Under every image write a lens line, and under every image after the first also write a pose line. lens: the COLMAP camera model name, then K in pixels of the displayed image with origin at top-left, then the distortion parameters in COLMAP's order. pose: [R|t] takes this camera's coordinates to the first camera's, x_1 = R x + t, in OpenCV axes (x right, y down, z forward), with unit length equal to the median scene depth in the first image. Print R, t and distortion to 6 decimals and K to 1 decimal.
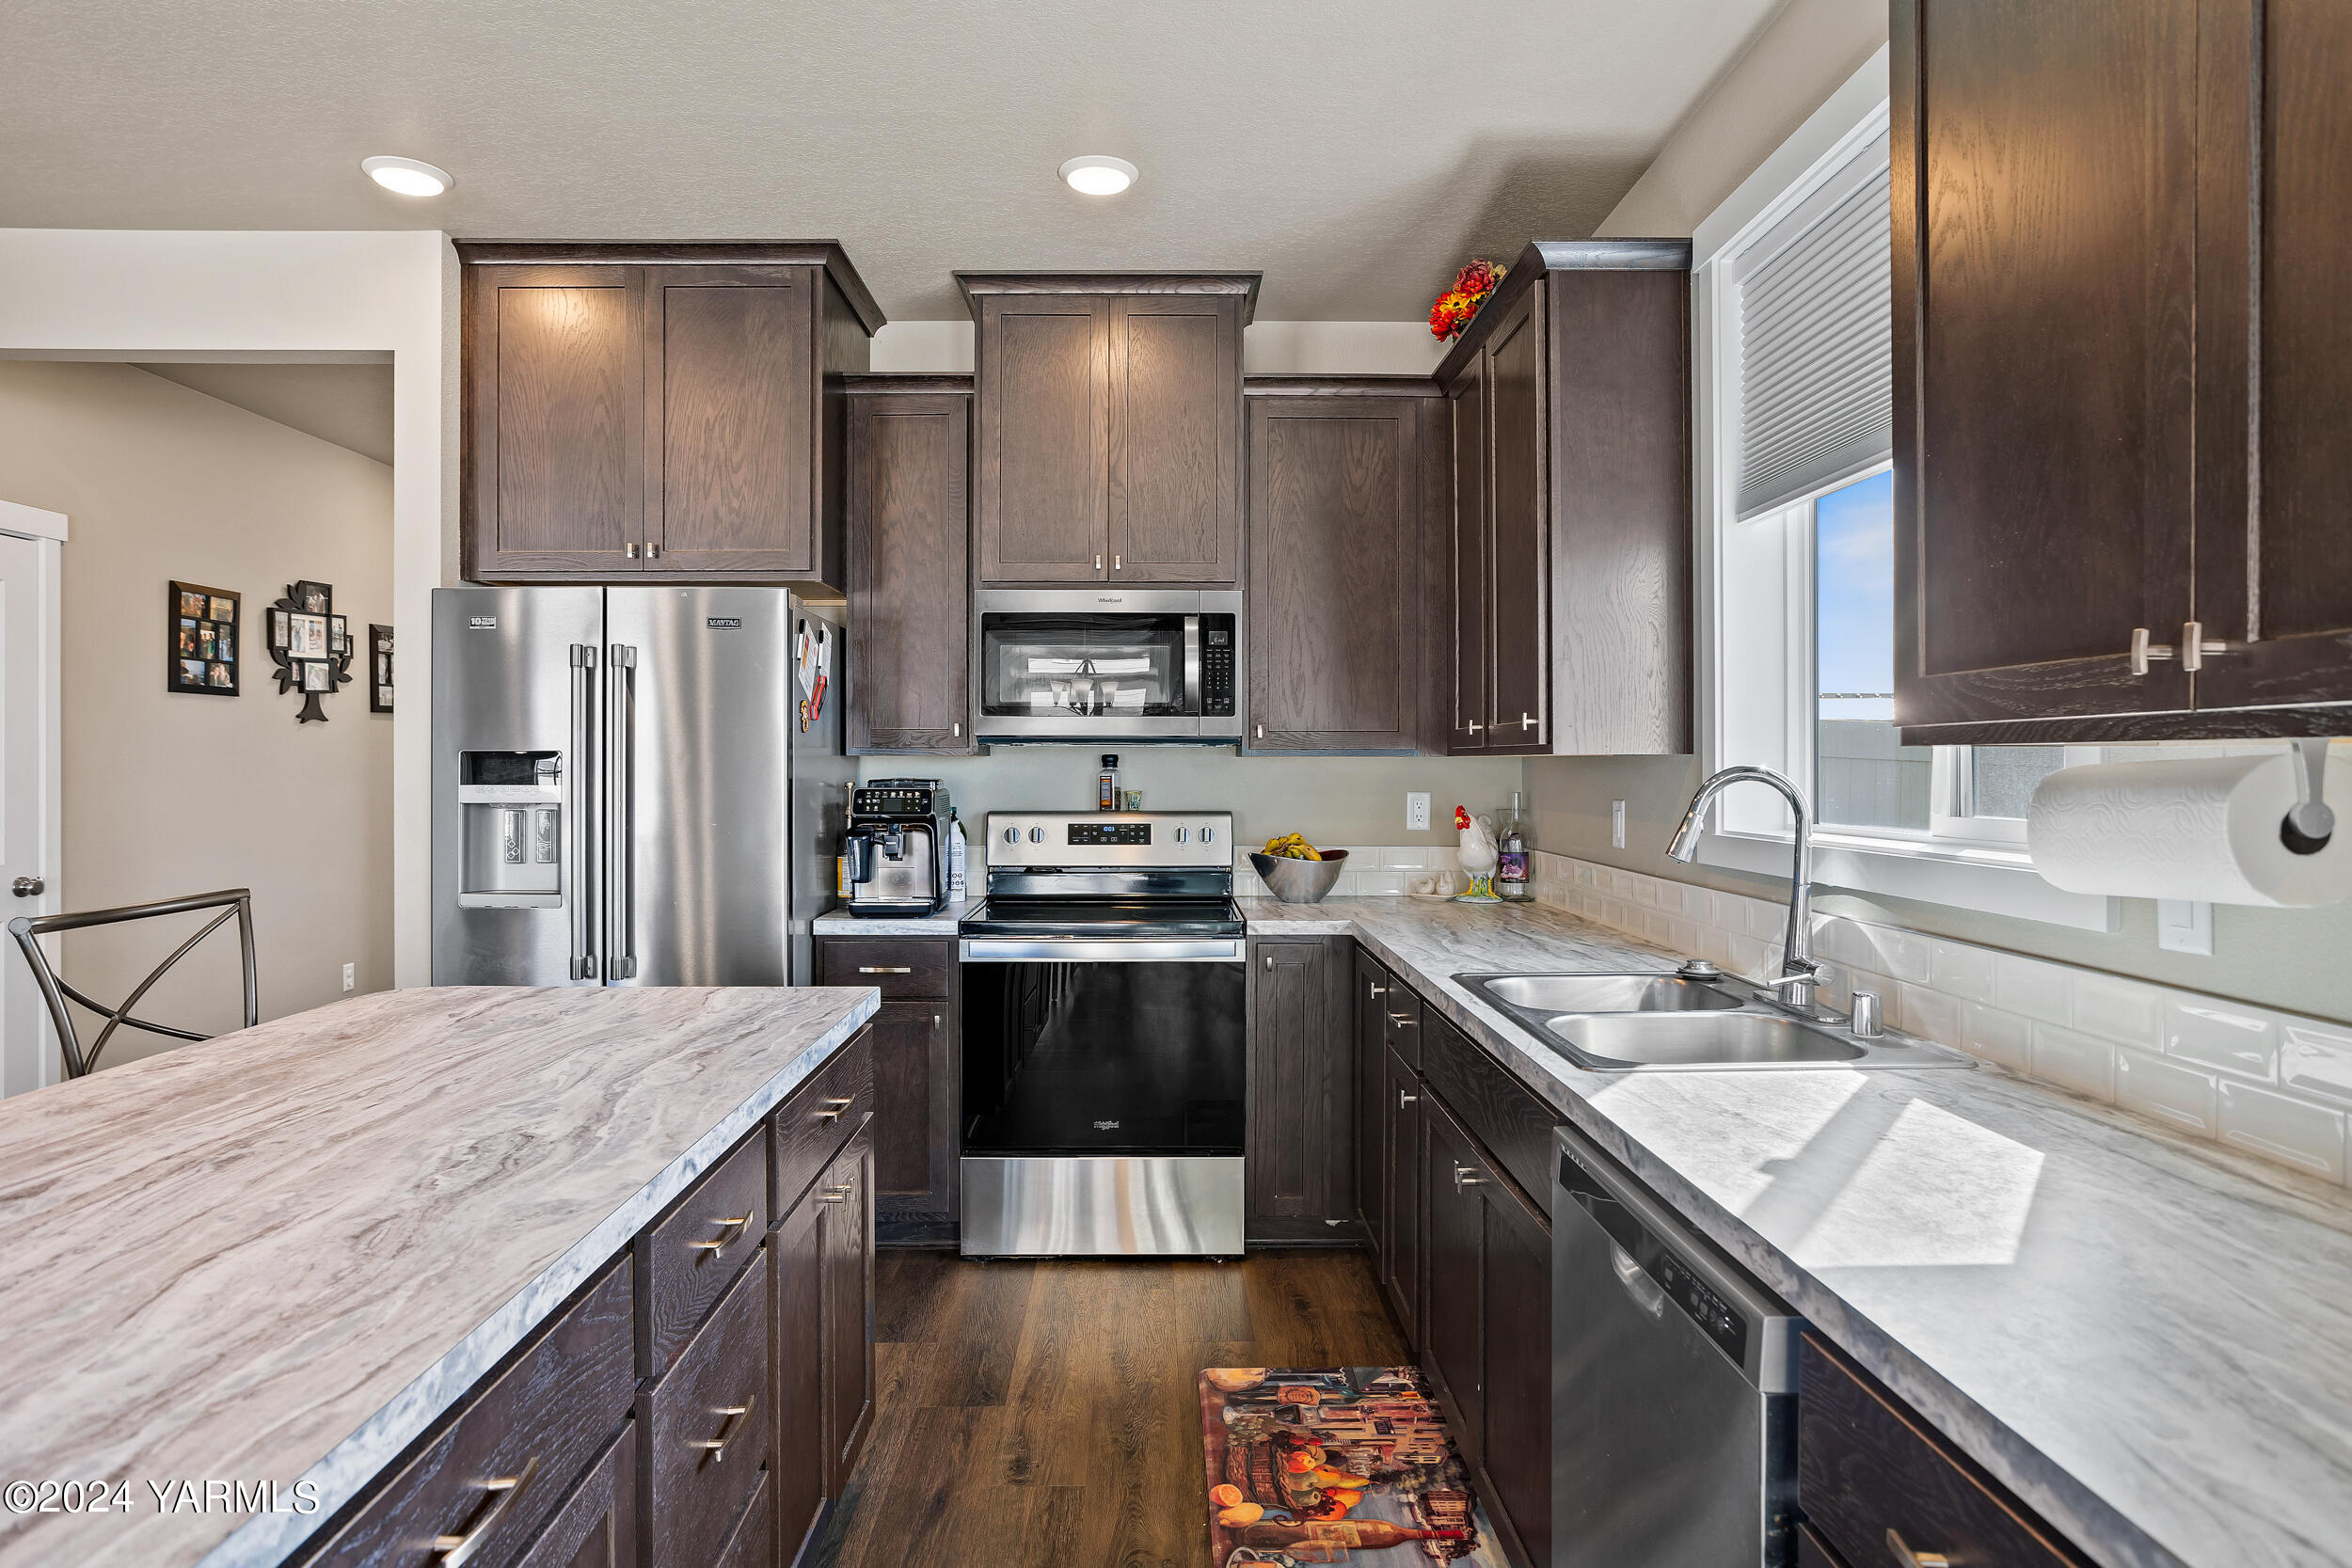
lens RADIAL K [[1308.5, 0, 1180.8], [0, 1308.5, 768.4], [0, 0, 1]] dist [-0.036551, 0.015500]
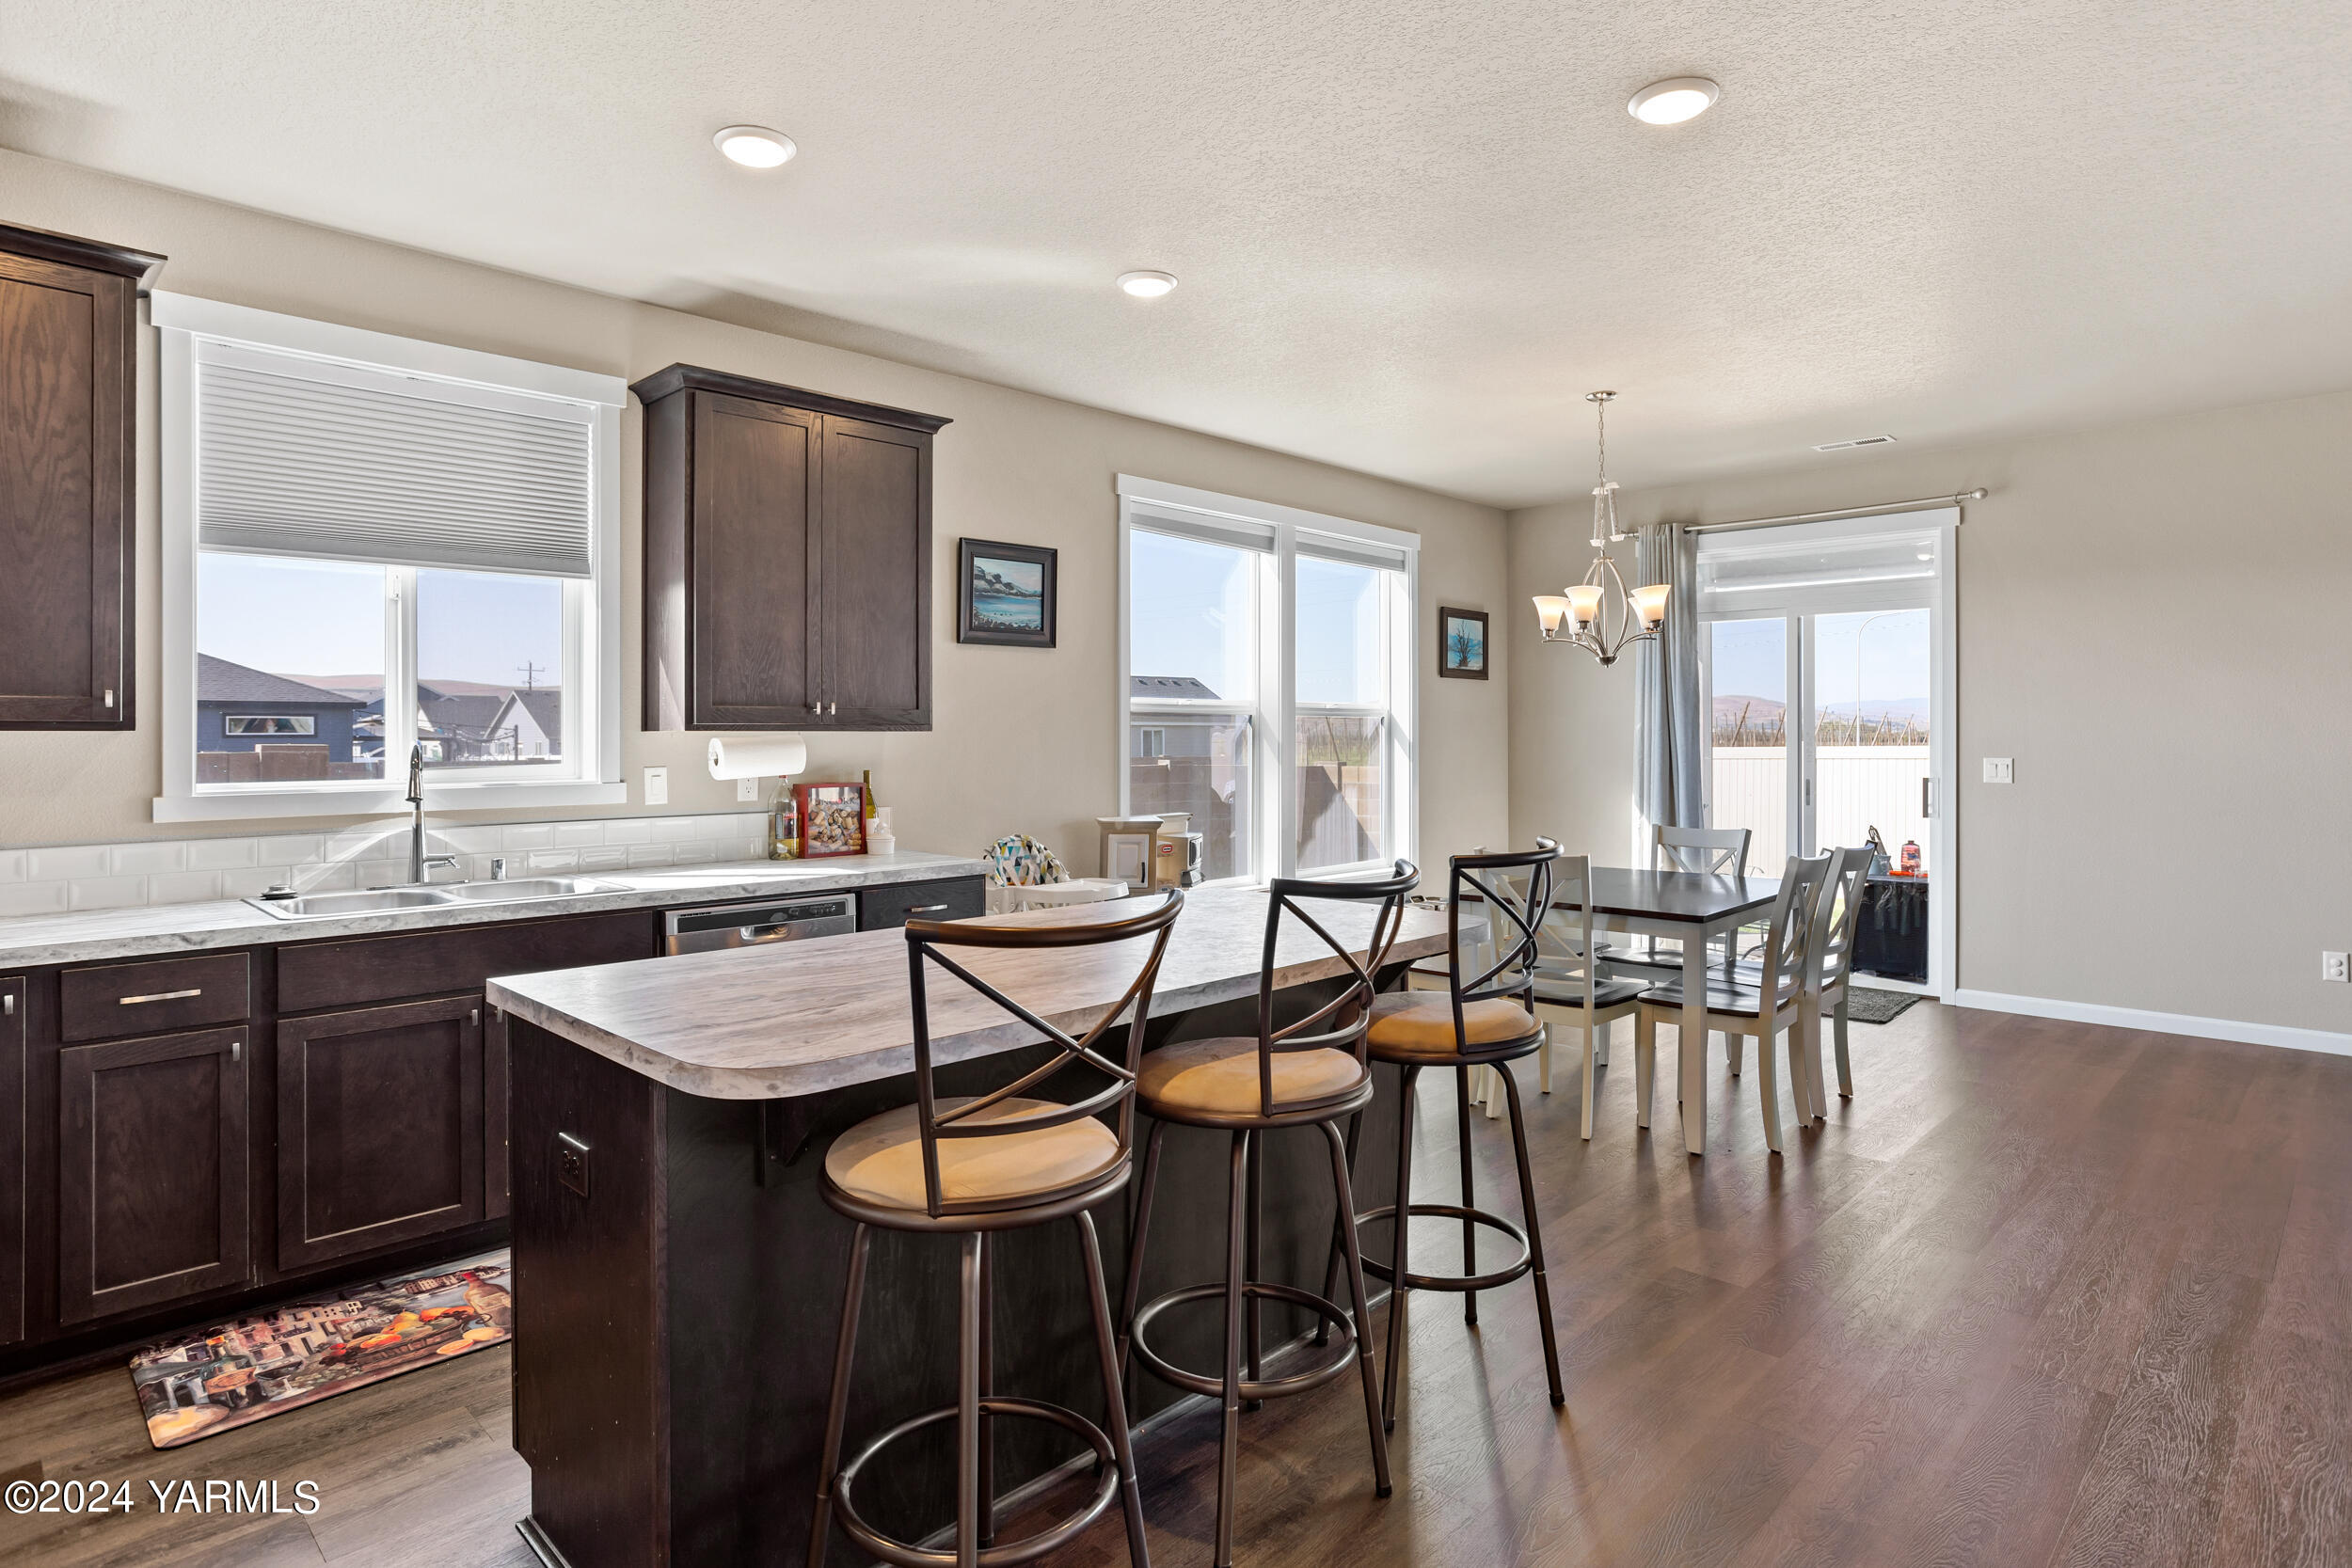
lens RADIAL K [[1290.6, 0, 1181.2], [0, 1290.6, 745.7], [0, 0, 1]] dist [-0.038667, 0.000281]
pose [[-0.698351, -0.005761, 0.715732, -1.051378], [0.003973, 0.999921, 0.011925, -0.007955], [-0.715744, 0.011171, -0.698273, 1.099086]]
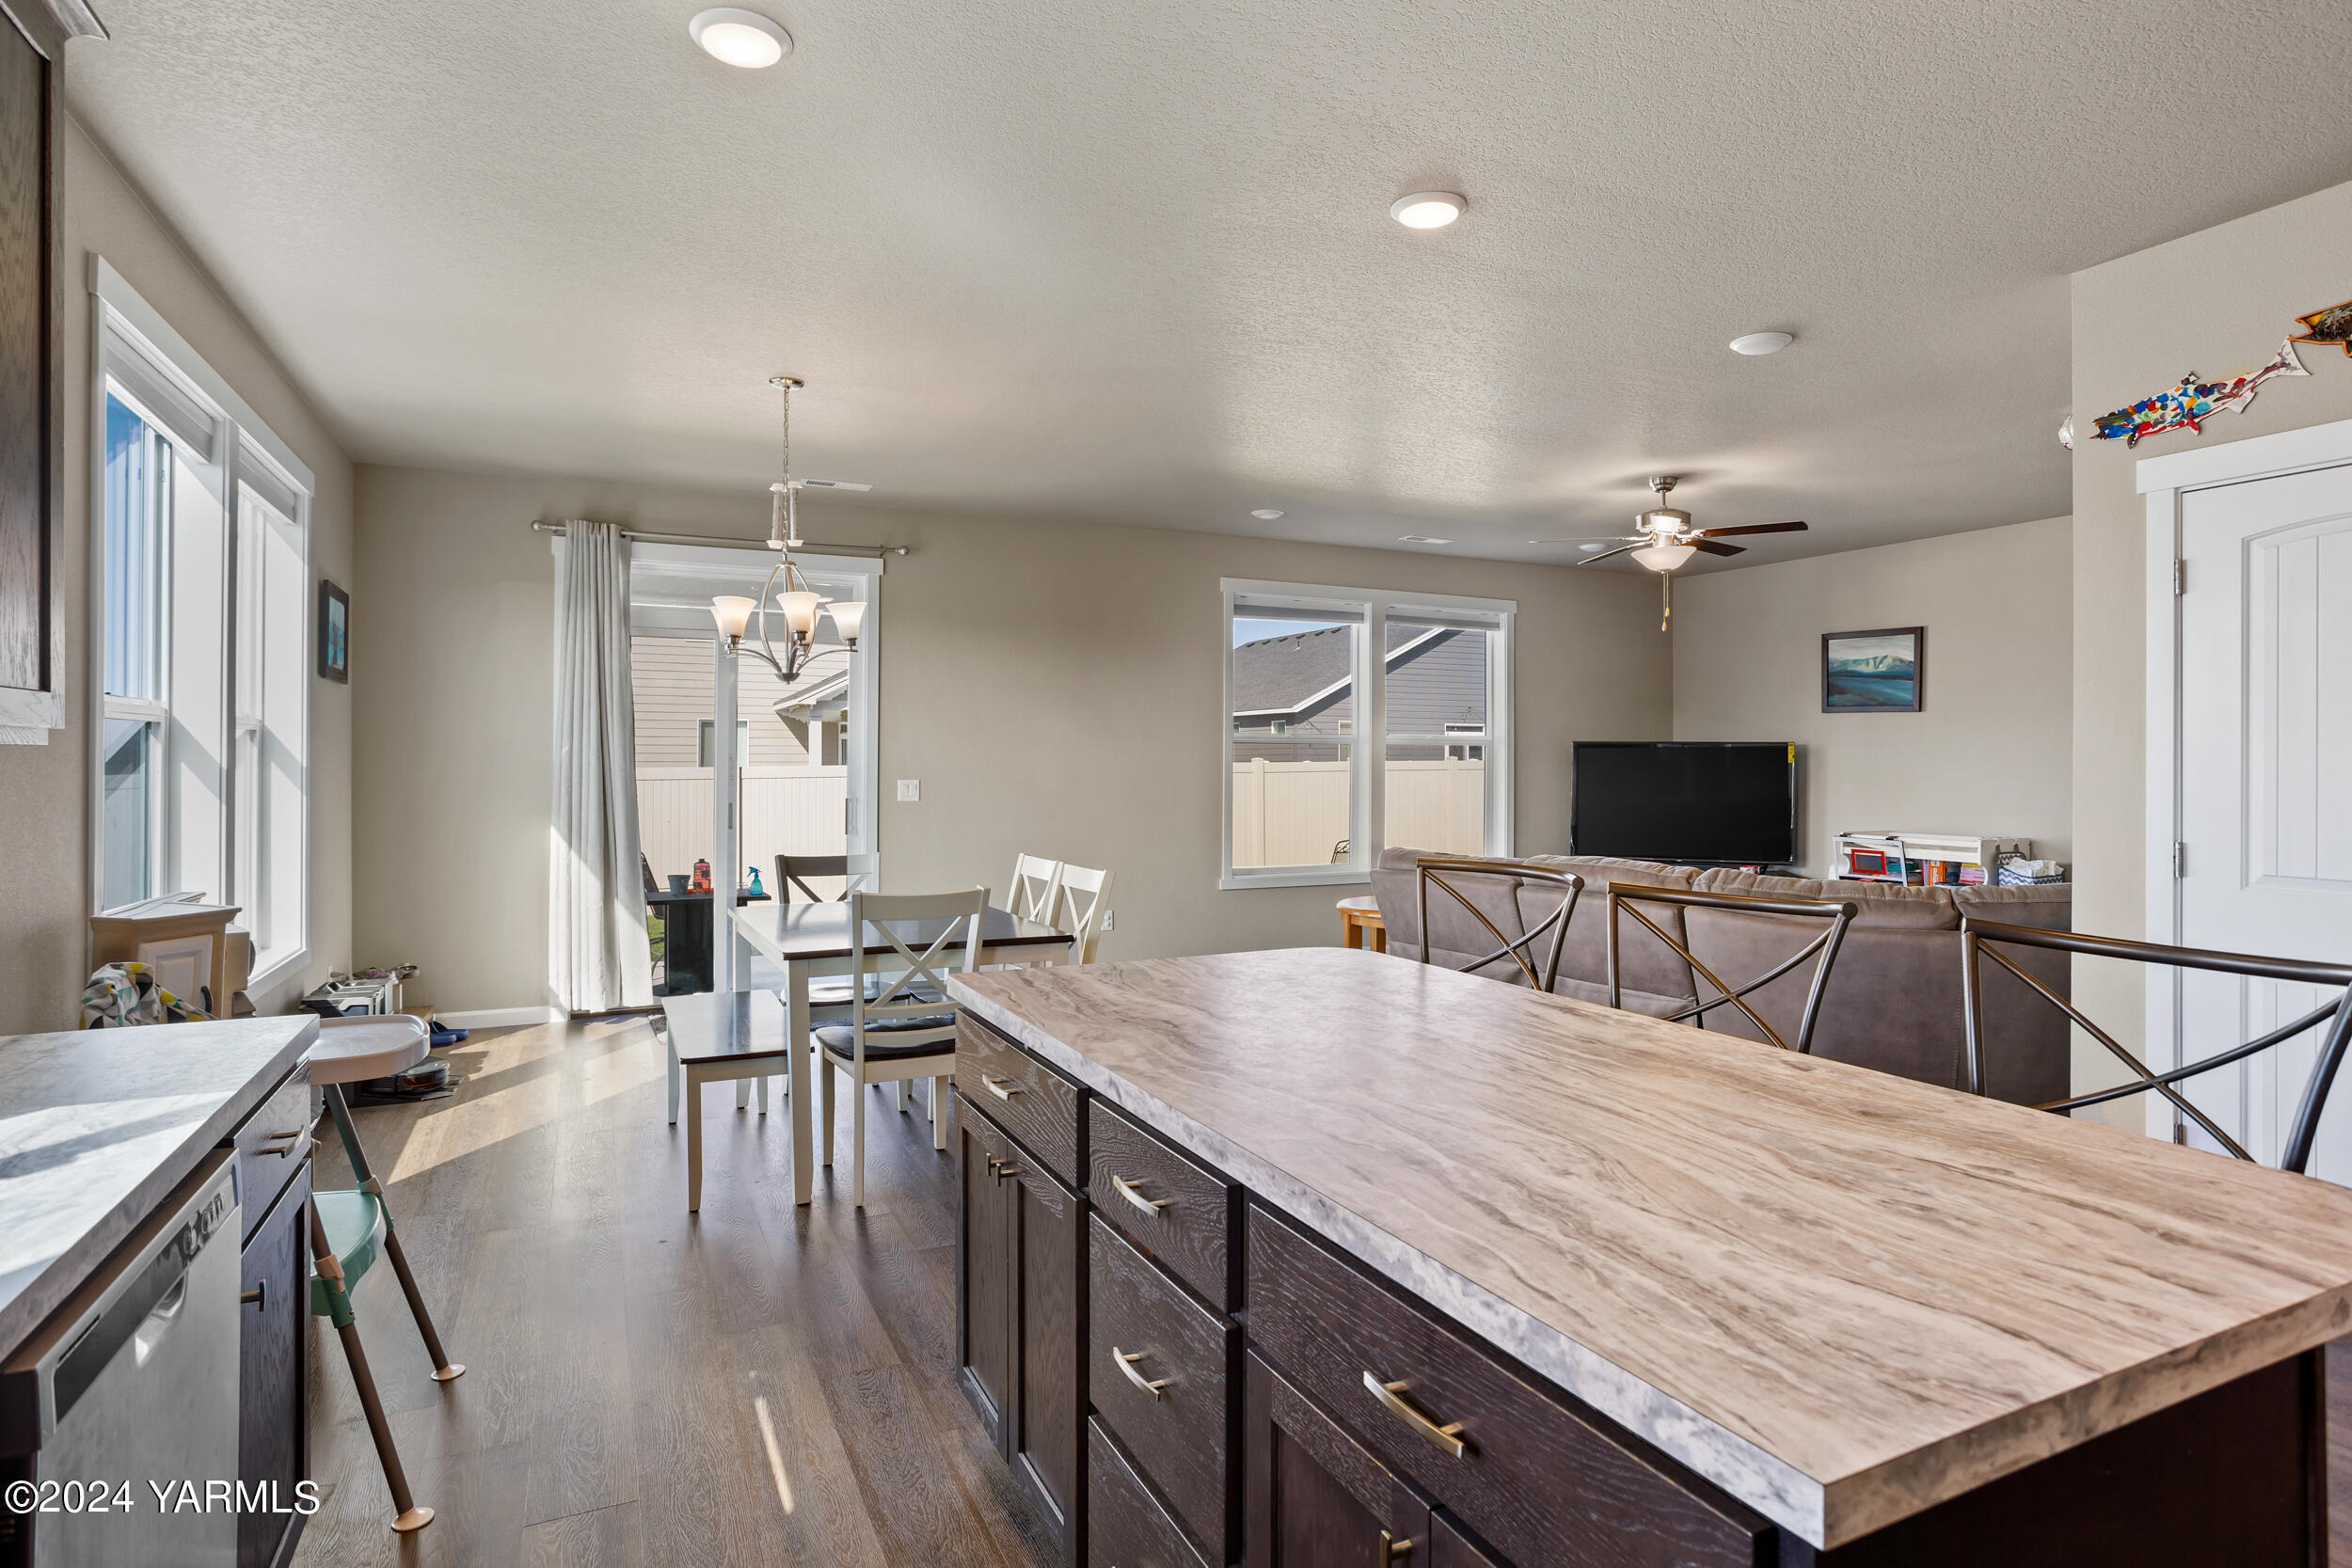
lens RADIAL K [[1218.6, 0, 1186.1], [0, 1218.6, 780.8], [0, 0, 1]] dist [-0.010238, 0.001311]
pose [[-0.907157, 0.005009, -0.420763, 0.035743], [-0.003964, 0.999783, 0.020448, -0.002512], [0.420774, 0.020218, -0.906940, 0.565448]]
